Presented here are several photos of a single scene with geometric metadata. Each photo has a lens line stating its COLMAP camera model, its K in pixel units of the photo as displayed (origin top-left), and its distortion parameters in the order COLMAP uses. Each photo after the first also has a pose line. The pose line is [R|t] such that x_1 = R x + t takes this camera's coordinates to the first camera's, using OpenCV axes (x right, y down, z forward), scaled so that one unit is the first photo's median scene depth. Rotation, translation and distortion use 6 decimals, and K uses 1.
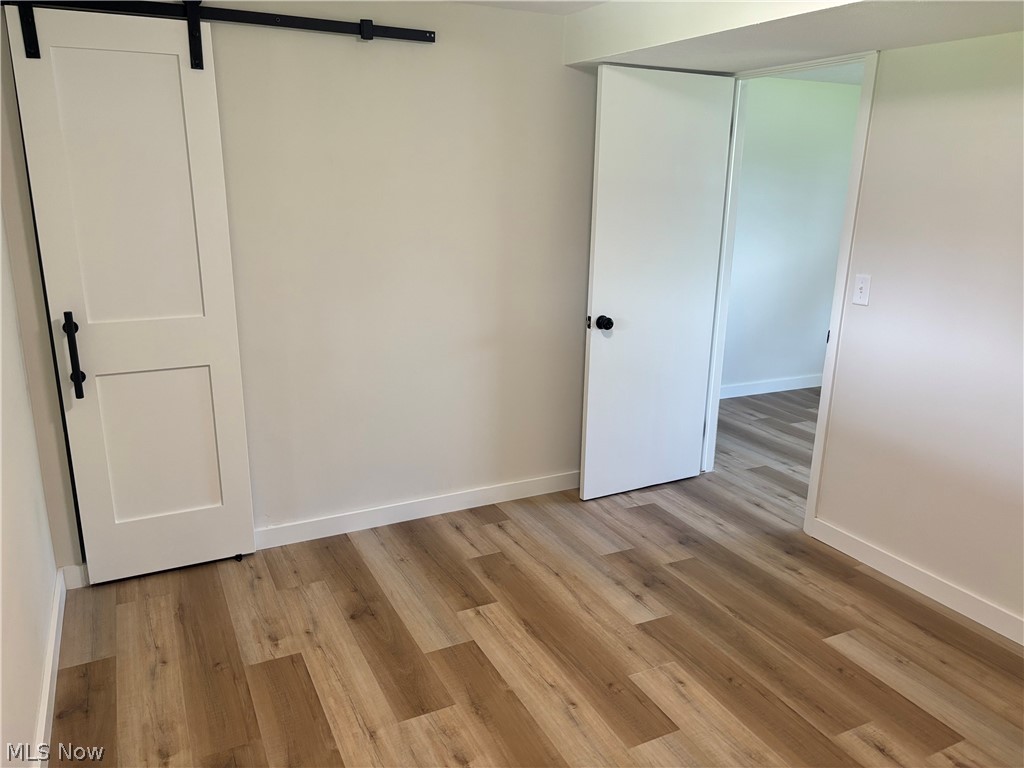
lens RADIAL K [[785.9, 0, 519.2], [0, 785.9, 385.1], [0, 0, 1]] dist [0.057895, -0.008083]
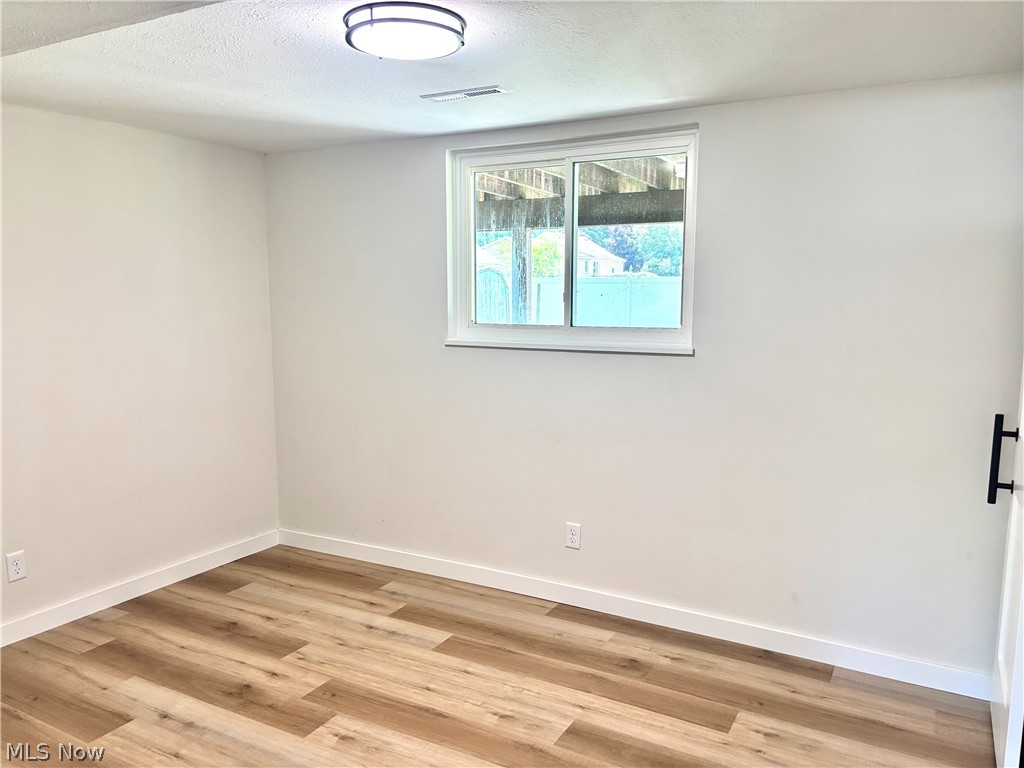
lens RADIAL K [[801.0, 0, 512.0], [0, 801.0, 384.0], [0, 0, 1]] dist [0.077279, -0.001978]
pose [[-0.826925, 0.051132, -0.559983, 0.462682], [-0.163838, 0.930740, 0.326925, -0.336148], [0.537915, 0.362089, -0.761274, 1.348864]]
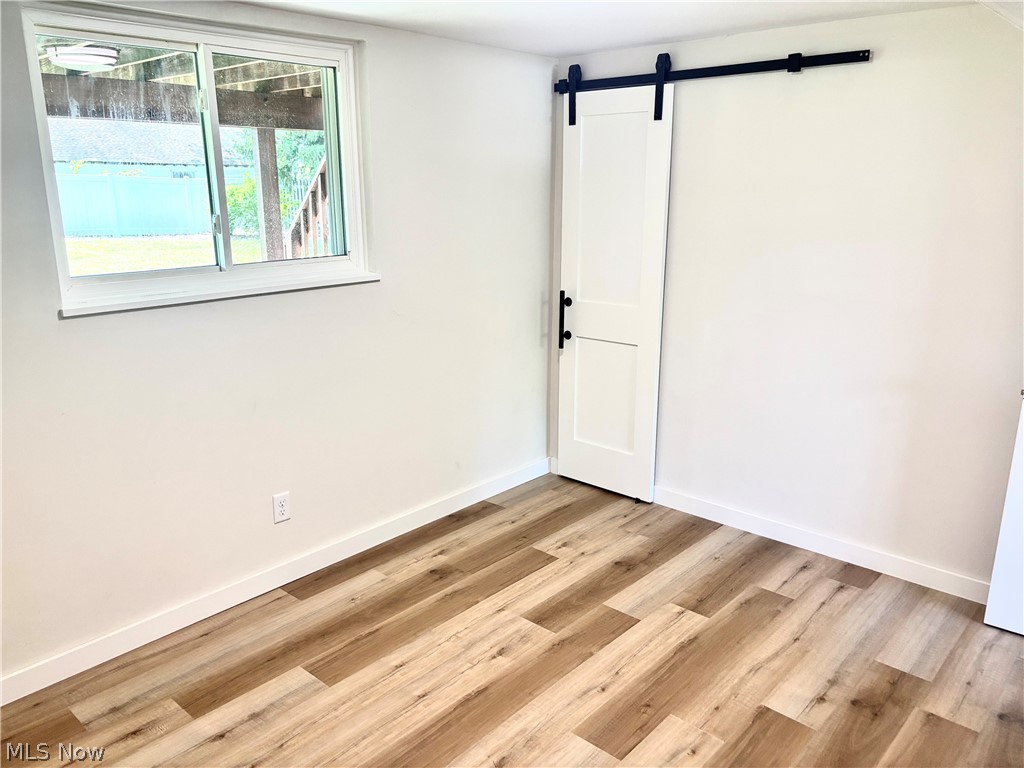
lens RADIAL K [[785.9, 0, 519.2], [0, 785.9, 385.1], [0, 0, 1]] dist [0.057895, -0.008083]
pose [[0.372300, 0.219622, -0.901753, 0.748659], [-0.242219, 0.960920, 0.134029, -0.092035], [0.895948, 0.168523, 0.410947, 0.320090]]
